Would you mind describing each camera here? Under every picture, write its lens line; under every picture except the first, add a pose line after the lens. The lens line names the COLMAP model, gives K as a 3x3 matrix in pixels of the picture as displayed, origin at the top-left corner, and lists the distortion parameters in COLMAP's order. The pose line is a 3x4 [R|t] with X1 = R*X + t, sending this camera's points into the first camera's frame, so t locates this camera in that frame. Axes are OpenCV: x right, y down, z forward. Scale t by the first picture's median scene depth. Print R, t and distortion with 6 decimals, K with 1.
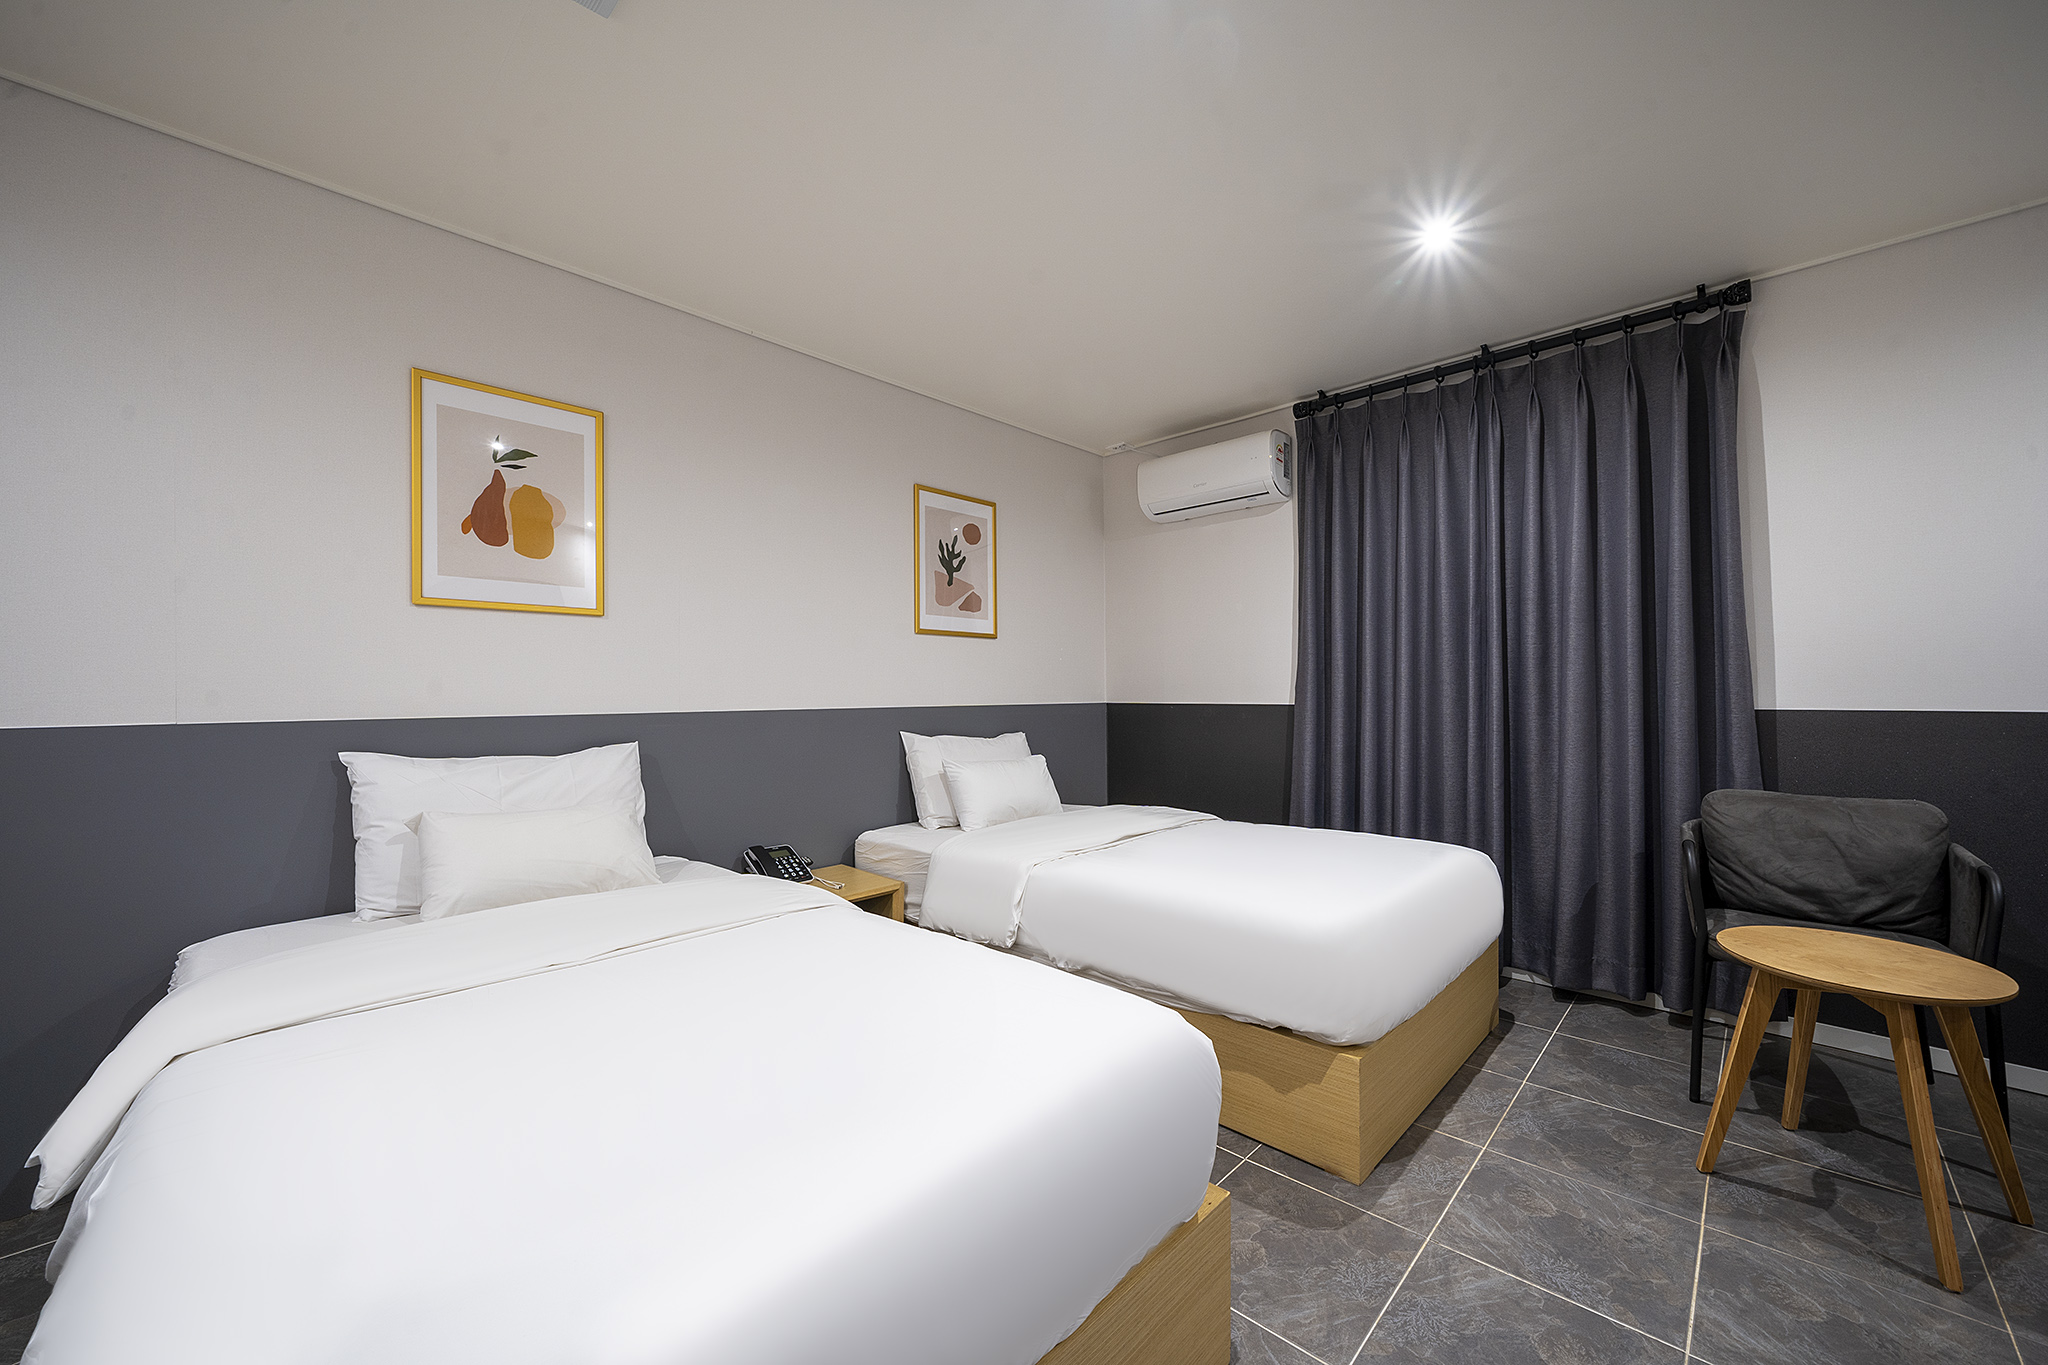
lens RADIAL K [[778.0, 0, 1064.8], [0, 778.0, 677.3], [0, 0, 1]] dist [0.004401, -0.000421]
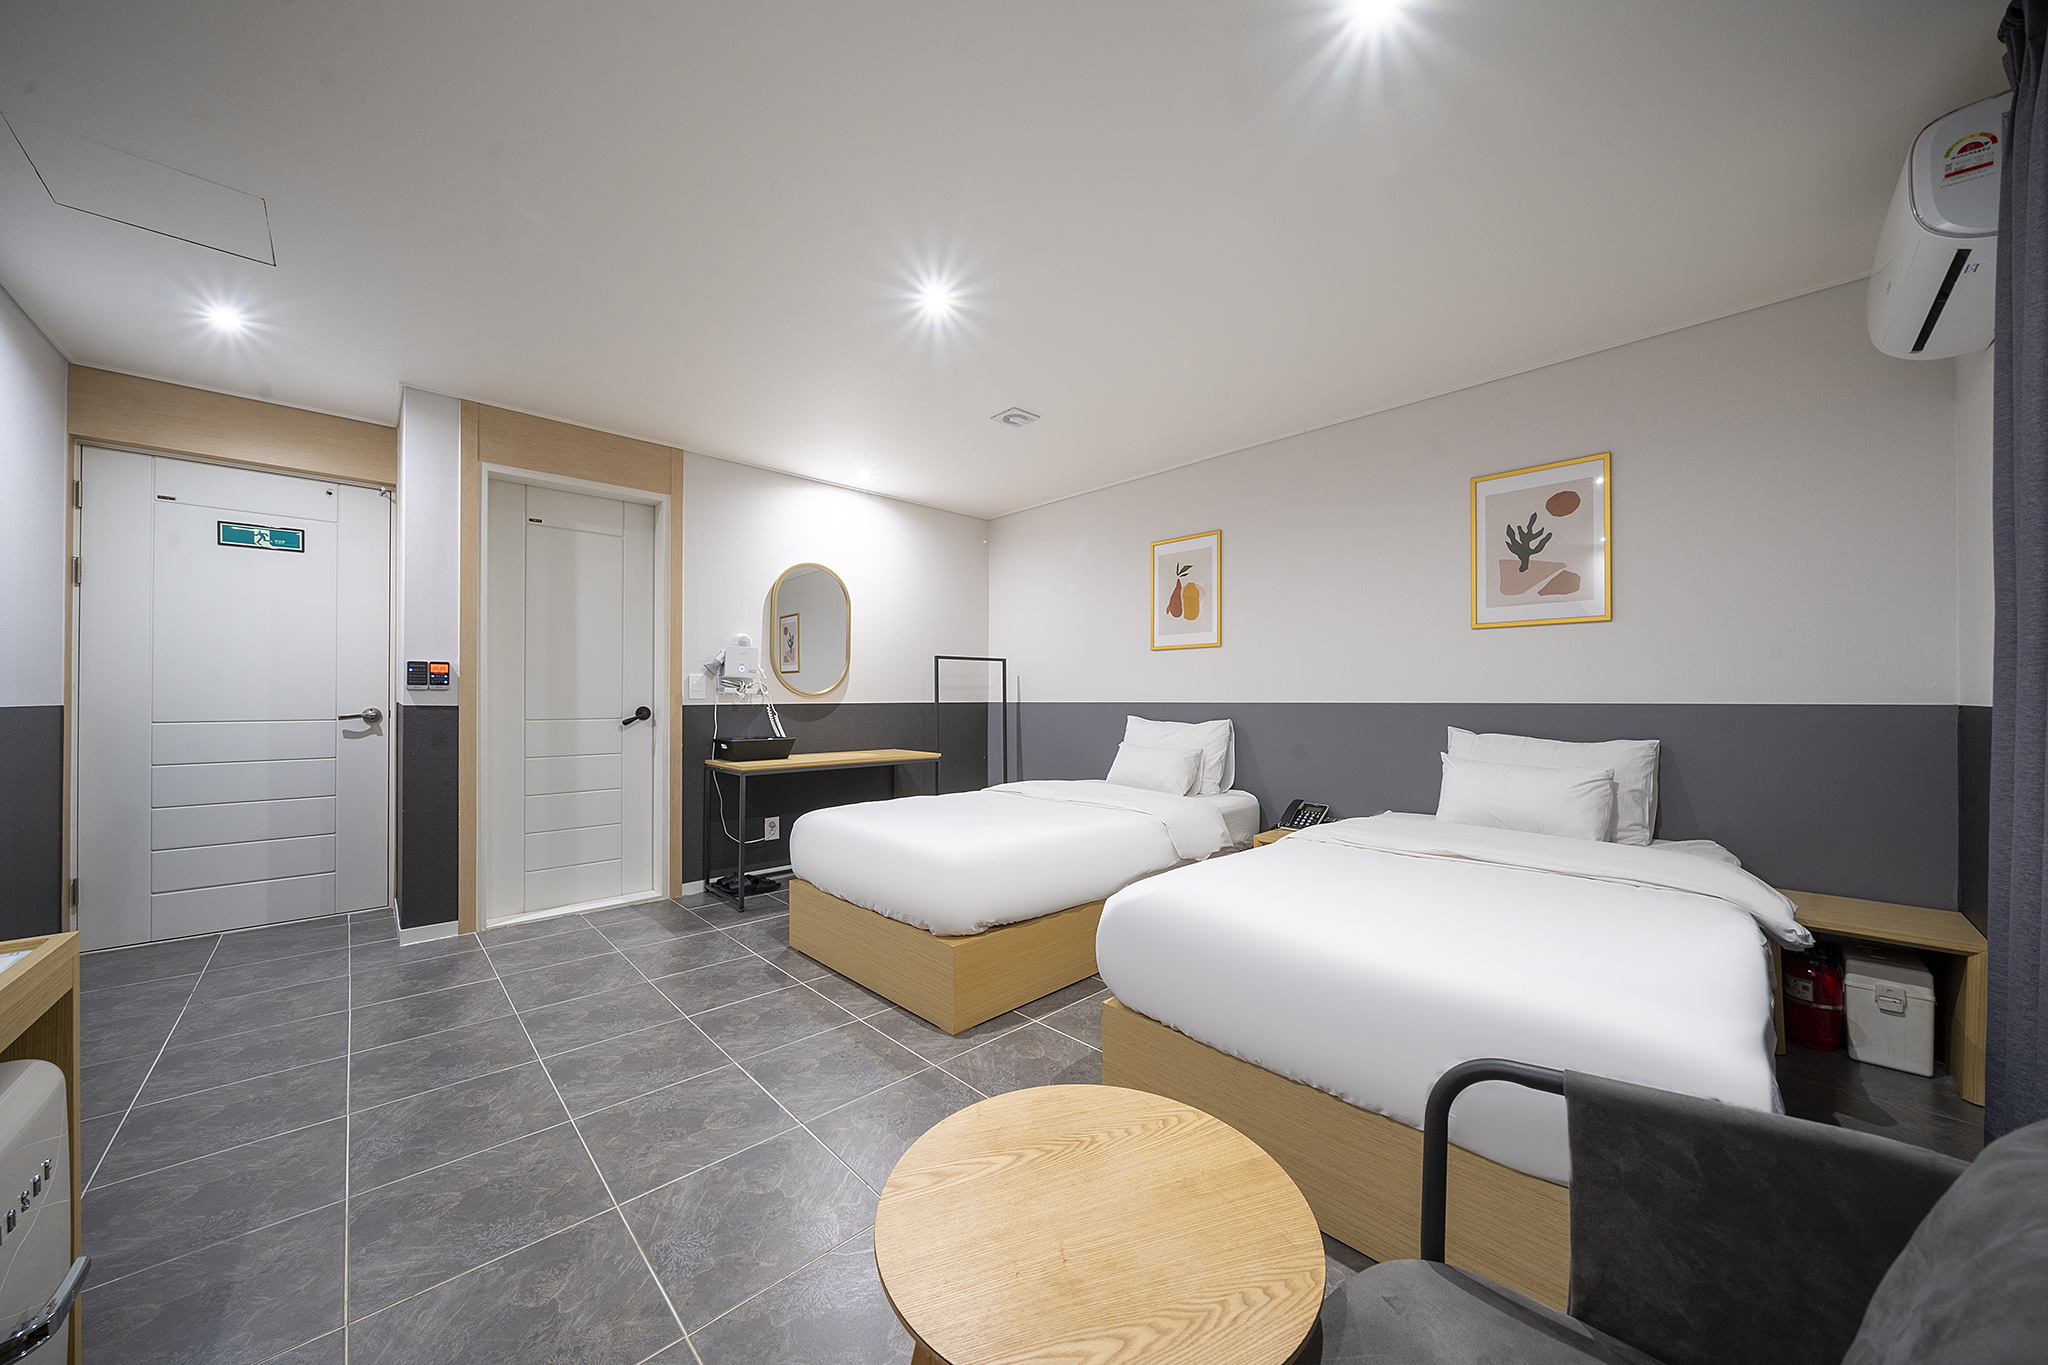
lens RADIAL K [[709.8, 0, 1017.2], [0, 709.8, 687.2], [0, 0, 1]] dist [-0.000370, -0.000316]
pose [[-0.091774, -0.009475, -0.995735, 1.003062], [0.016736, 0.999799, -0.011056, 0.022118], [0.995639, -0.017679, -0.091597, 0.672241]]
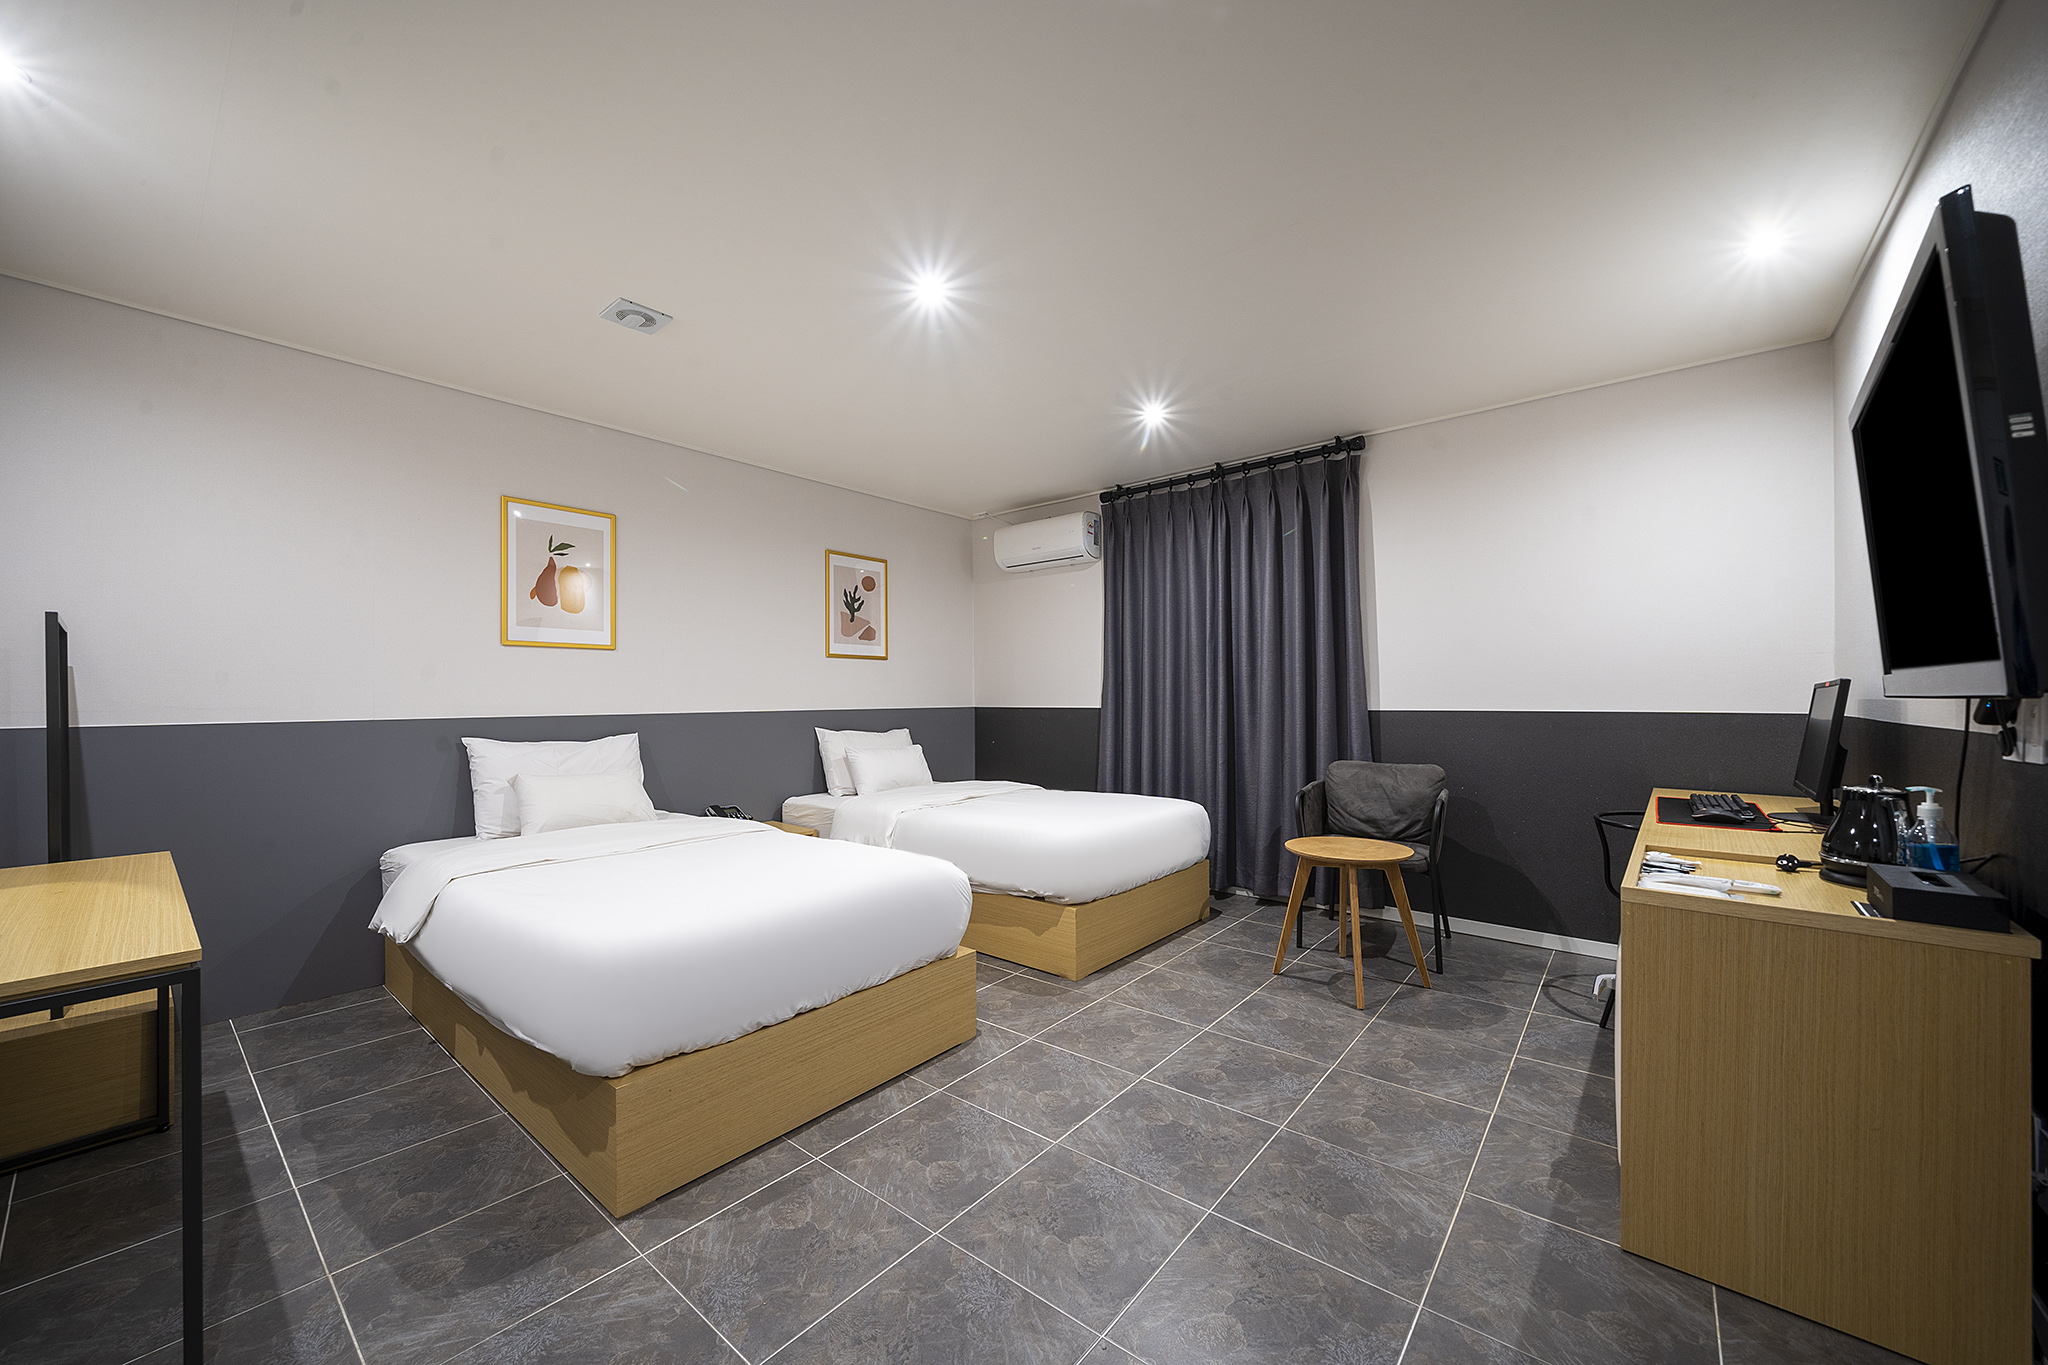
lens RADIAL K [[778.0, 0, 1020.7], [0, 778.0, 678.0], [0, 0, 1]] dist [0.004401, -0.000421]
pose [[0.999154, -0.000031, 0.041114, 0.128379], [0.000307, 0.999978, -0.006692, -0.013149], [-0.041112, 0.006699, 0.999132, -0.528743]]
